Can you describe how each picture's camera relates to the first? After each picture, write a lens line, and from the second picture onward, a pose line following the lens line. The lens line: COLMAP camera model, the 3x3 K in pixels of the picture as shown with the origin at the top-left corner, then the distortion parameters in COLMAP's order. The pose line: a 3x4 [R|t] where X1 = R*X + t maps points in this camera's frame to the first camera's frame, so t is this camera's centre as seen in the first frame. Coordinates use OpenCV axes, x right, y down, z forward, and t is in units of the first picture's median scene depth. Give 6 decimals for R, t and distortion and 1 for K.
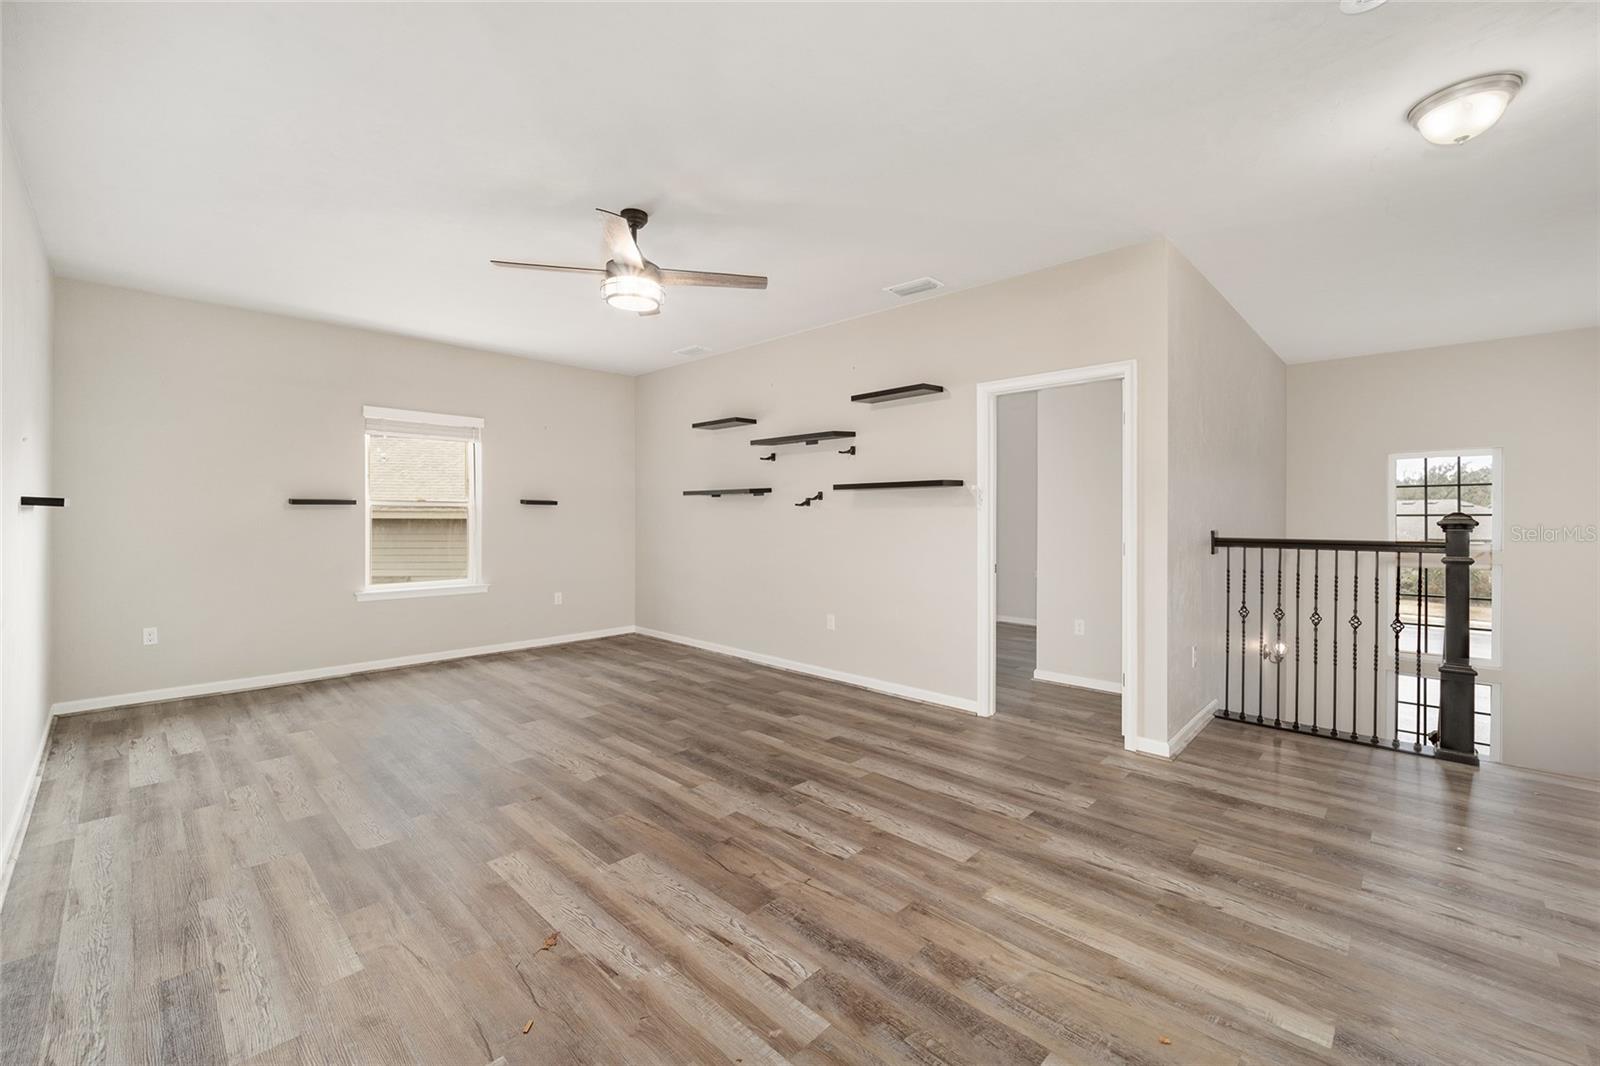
lens RADIAL K [[657.2, 0, 799.6], [0, 657.2, 527.0], [0, 0, 1]] dist [-0.004521, -0.001606]
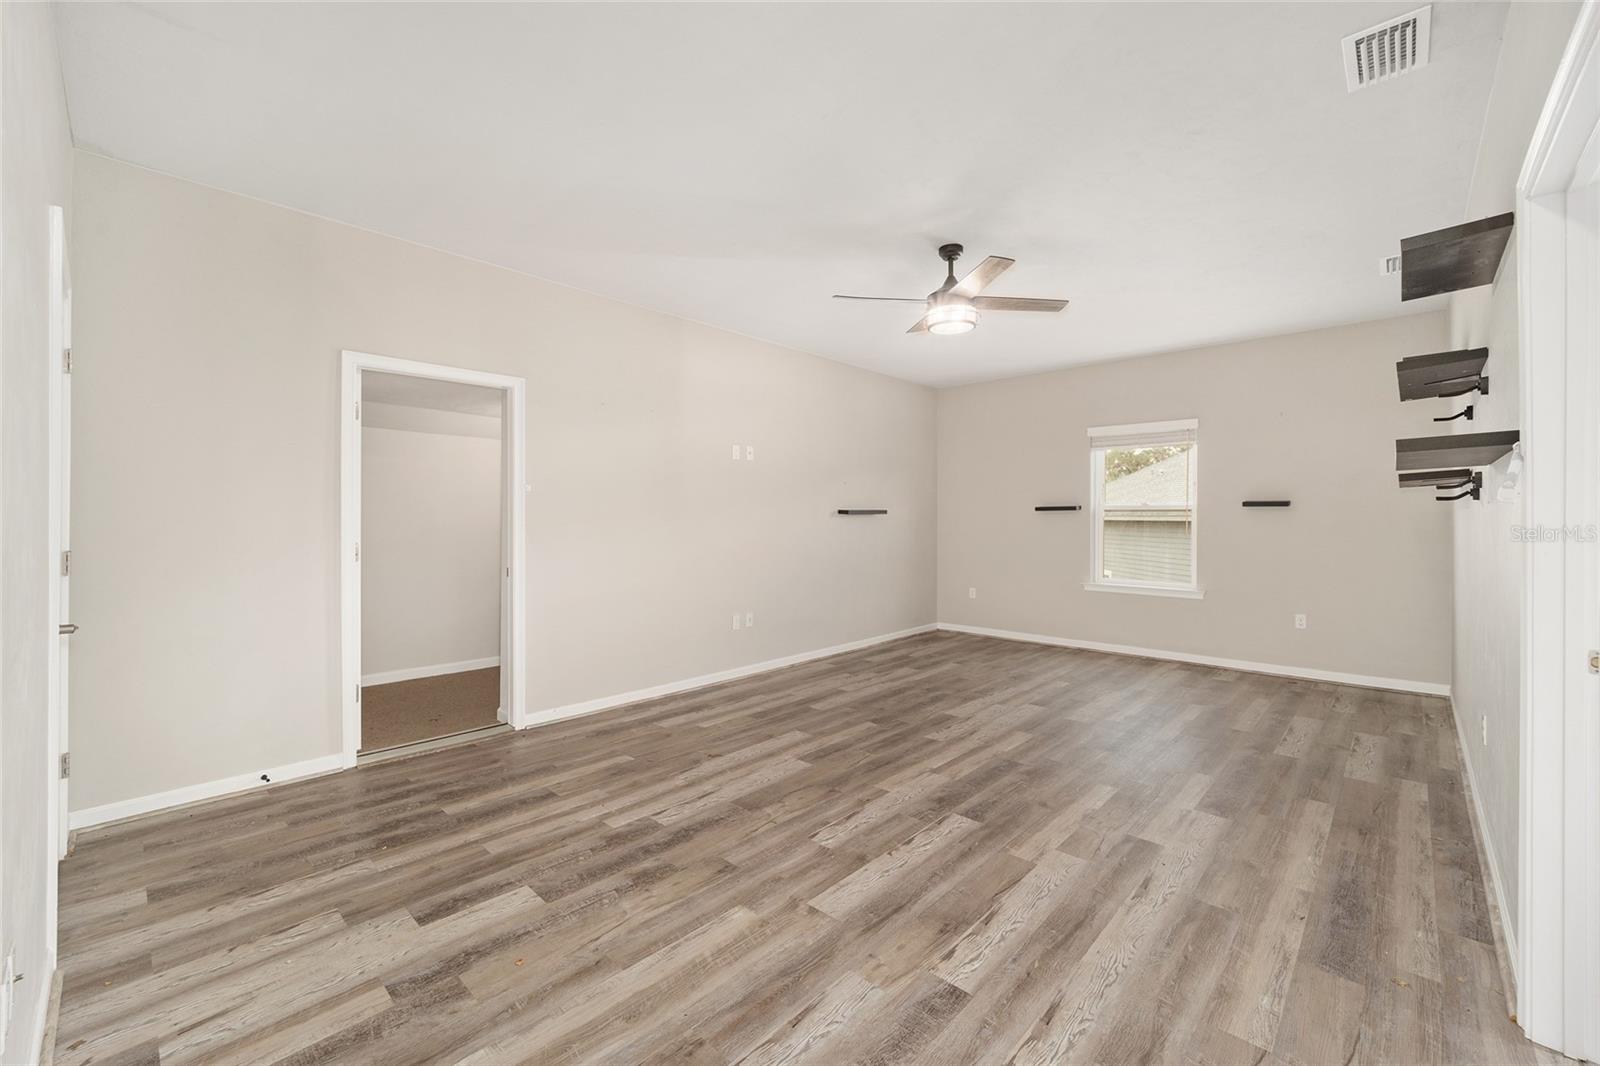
lens RADIAL K [[657.2, 0, 796.3], [0, 657.2, 521.5], [0, 0, 1]] dist [-0.004521, -0.001606]
pose [[0.009190, 0.004097, -0.999949, 0.956949], [-0.019363, 0.999805, 0.003918, -0.011135], [0.999770, 0.019326, 0.009268, 0.809404]]
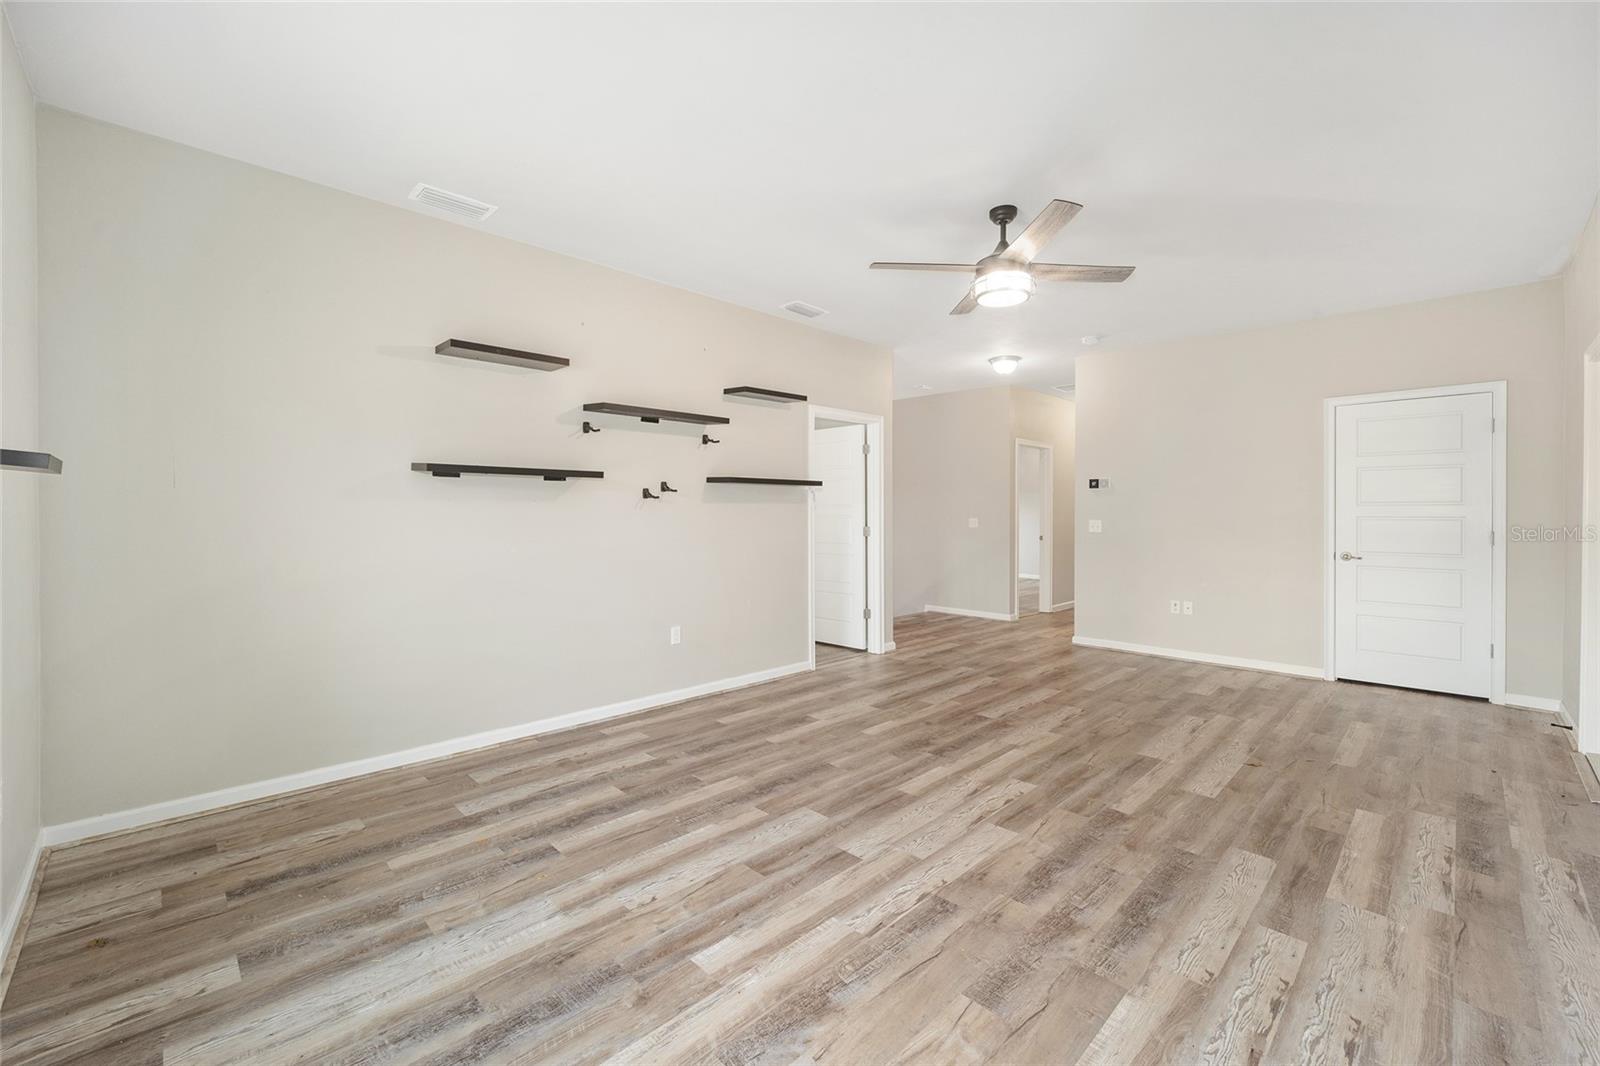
lens RADIAL K [[657.2, 0, 803.0], [0, 657.2, 519.1], [0, 0, 1]] dist [-0.004521, -0.001606]
pose [[0.021371, -0.013261, 0.999684, -1.403319], [0.017160, 0.999770, 0.012895, -0.023833], [-0.999624, 0.016879, 0.021594, 1.428536]]
